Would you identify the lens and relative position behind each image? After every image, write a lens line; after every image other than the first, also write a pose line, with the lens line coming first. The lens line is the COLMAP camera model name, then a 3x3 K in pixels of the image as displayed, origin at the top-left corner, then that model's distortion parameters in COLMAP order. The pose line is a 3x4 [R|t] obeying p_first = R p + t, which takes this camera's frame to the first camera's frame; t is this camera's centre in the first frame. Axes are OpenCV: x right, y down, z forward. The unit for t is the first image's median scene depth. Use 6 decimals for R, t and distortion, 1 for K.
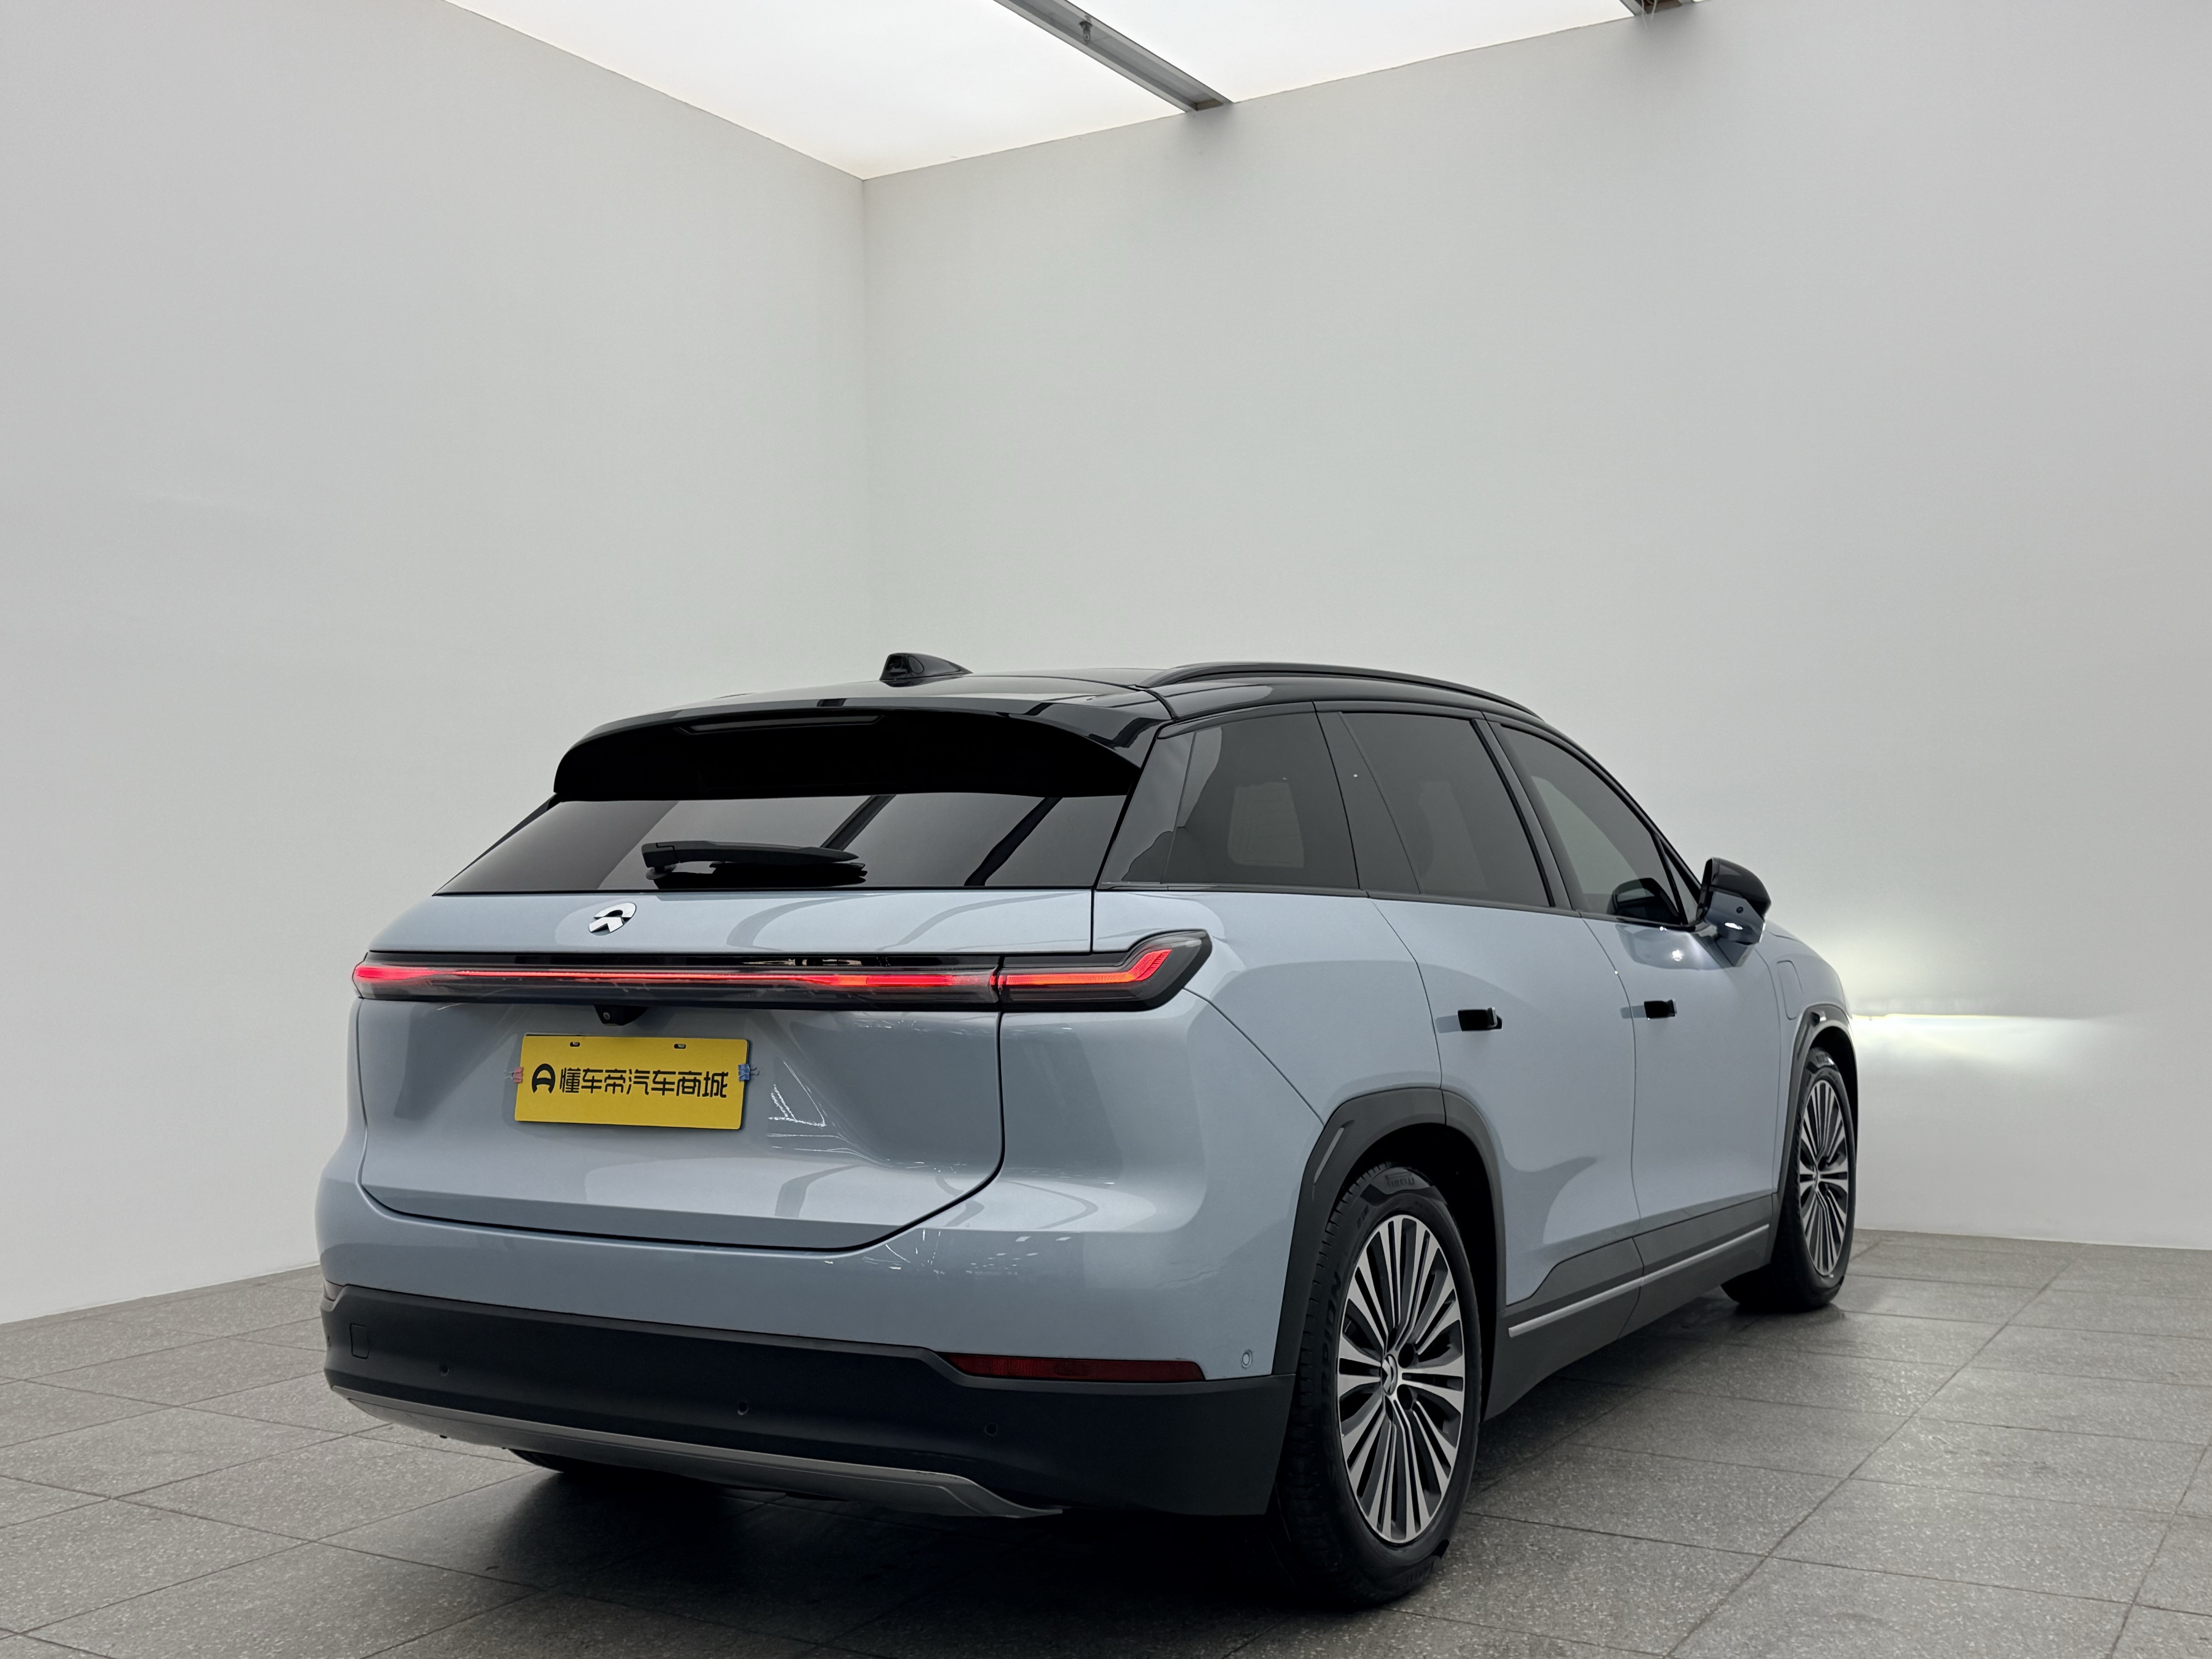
lens RADIAL K [[2195.0, 0, 1106.0], [0, 2195.0, 829.5], [0, 0, 1]] dist [0.035774, 0.001175]
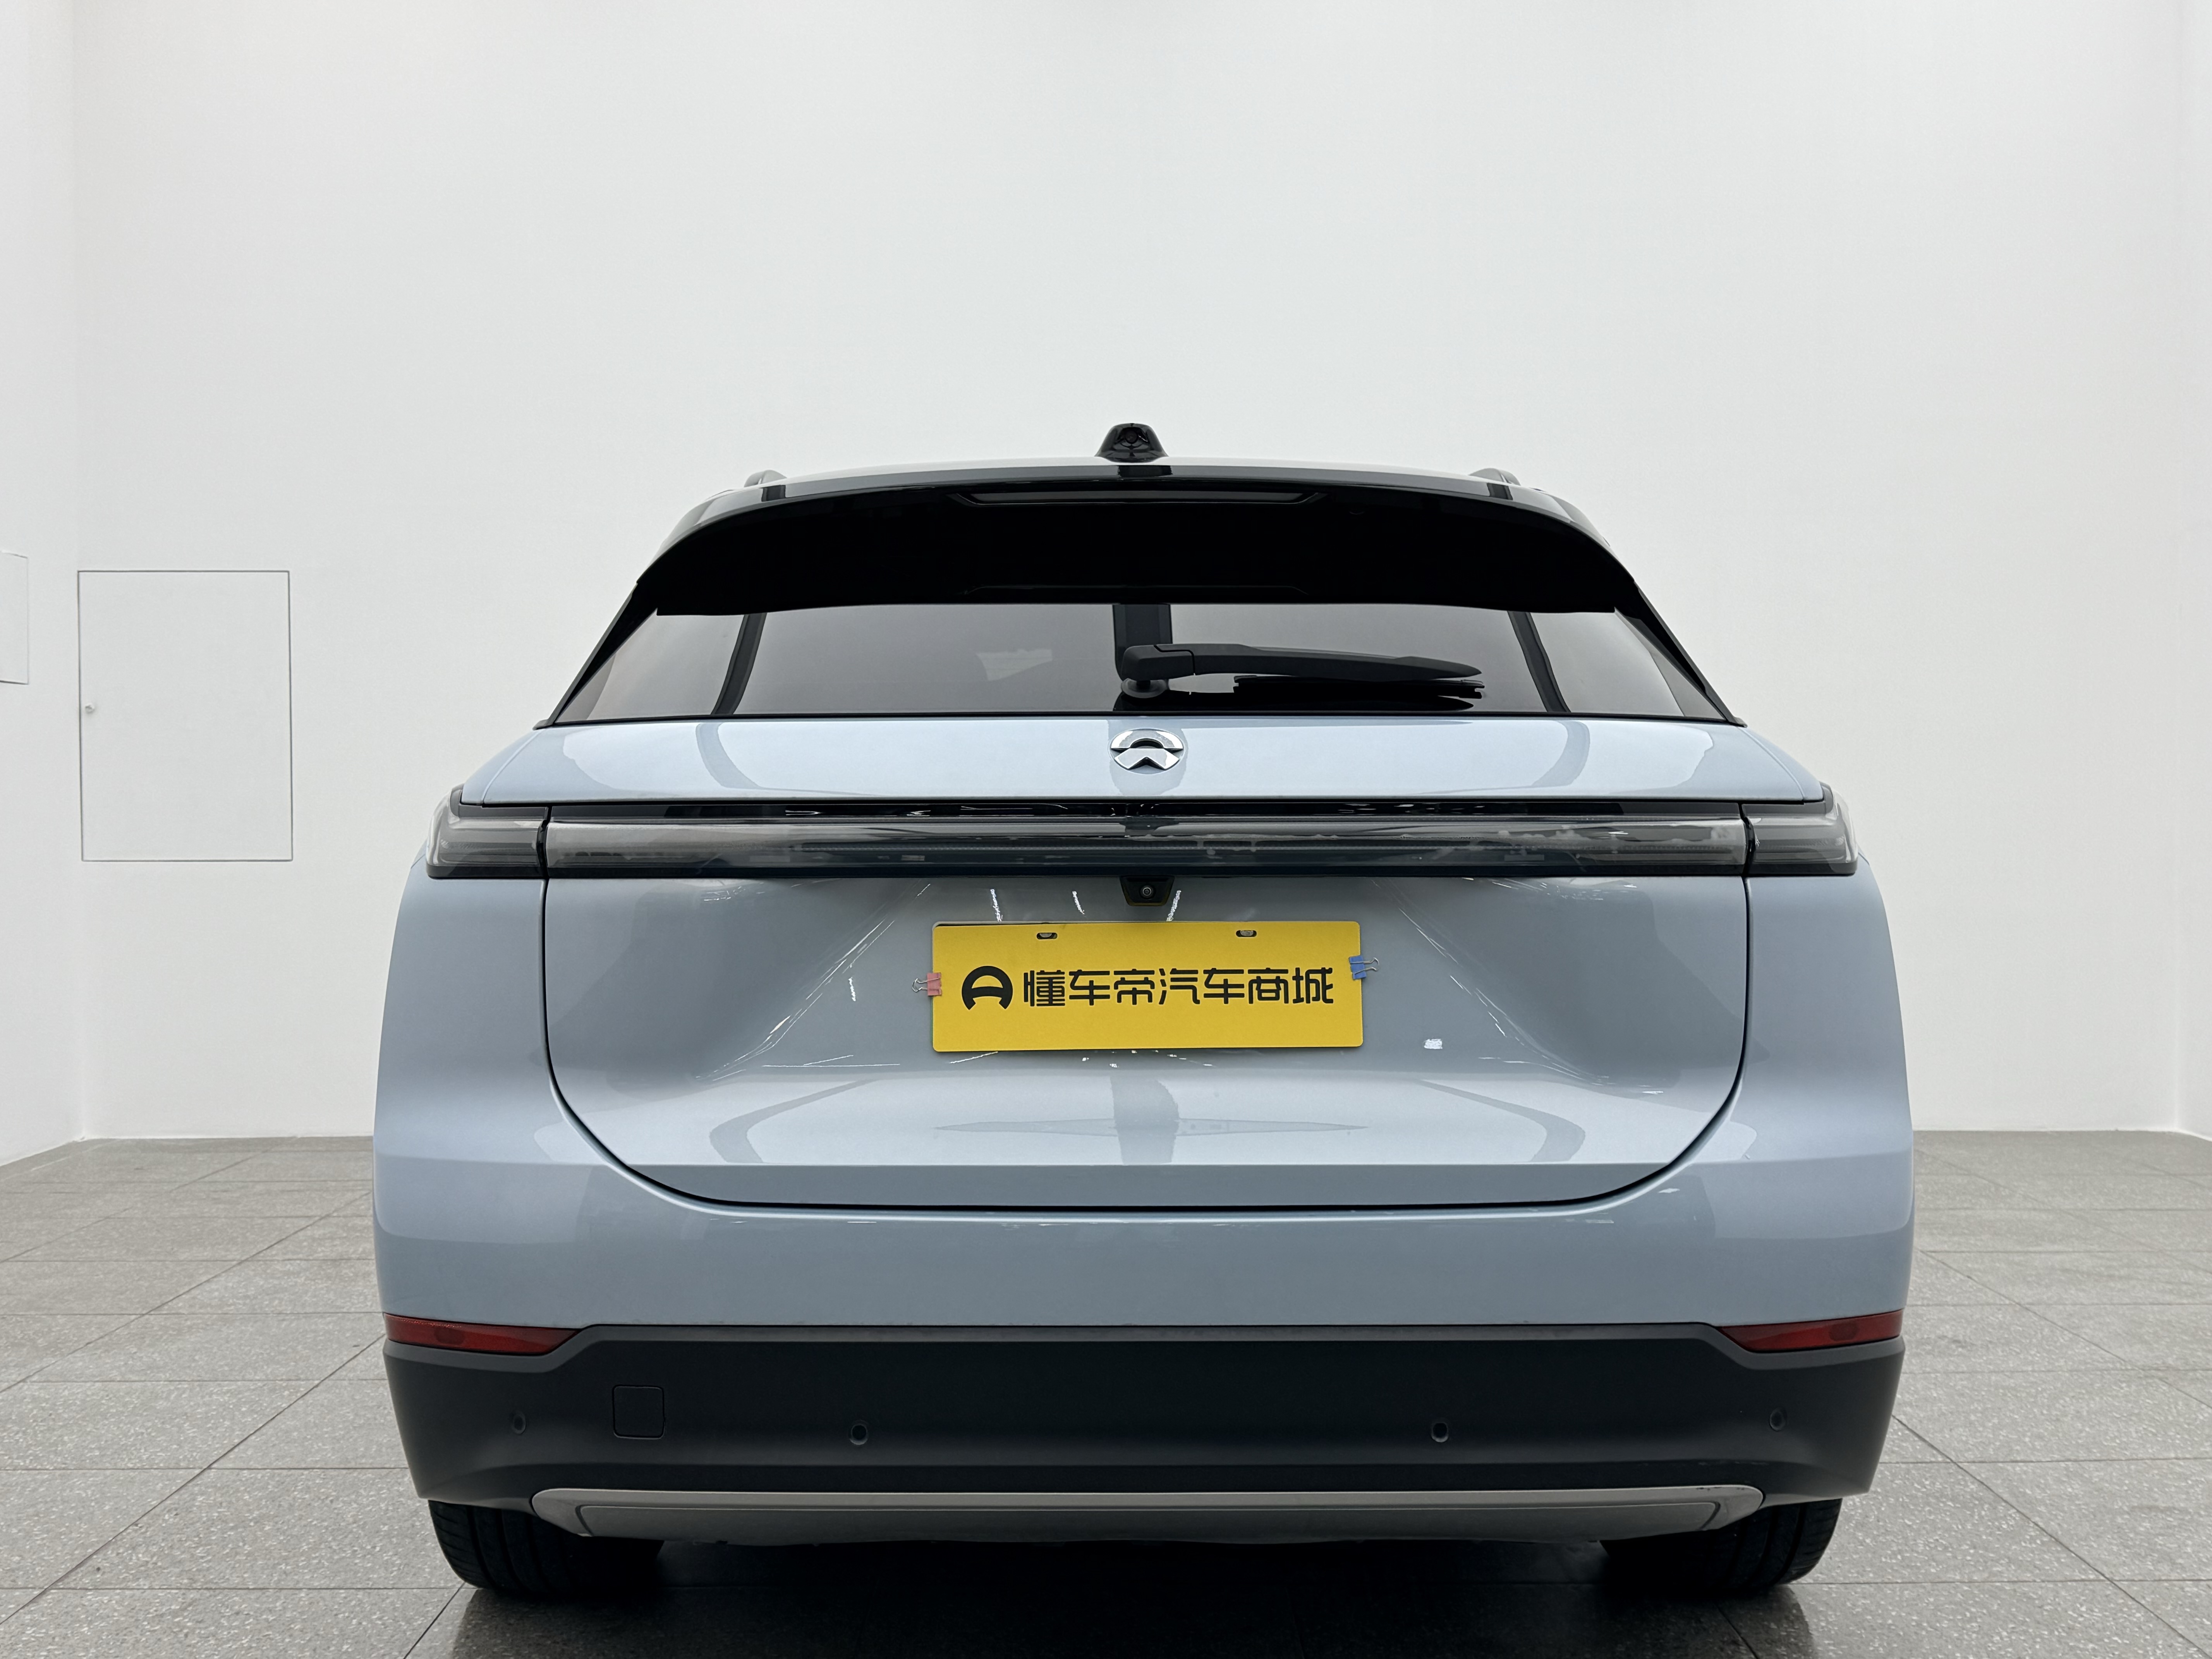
lens RADIAL K [[2270.1, 0, 1106.6], [0, 2270.1, 830.8], [0, 0, 1]] dist [0.122267, -0.235841]
pose [[0.870800, 0.004043, 0.491621, -0.576364], [-0.021181, 0.999346, 0.029298, 0.044296], [-0.491181, -0.035926, 0.870316, 0.381119]]
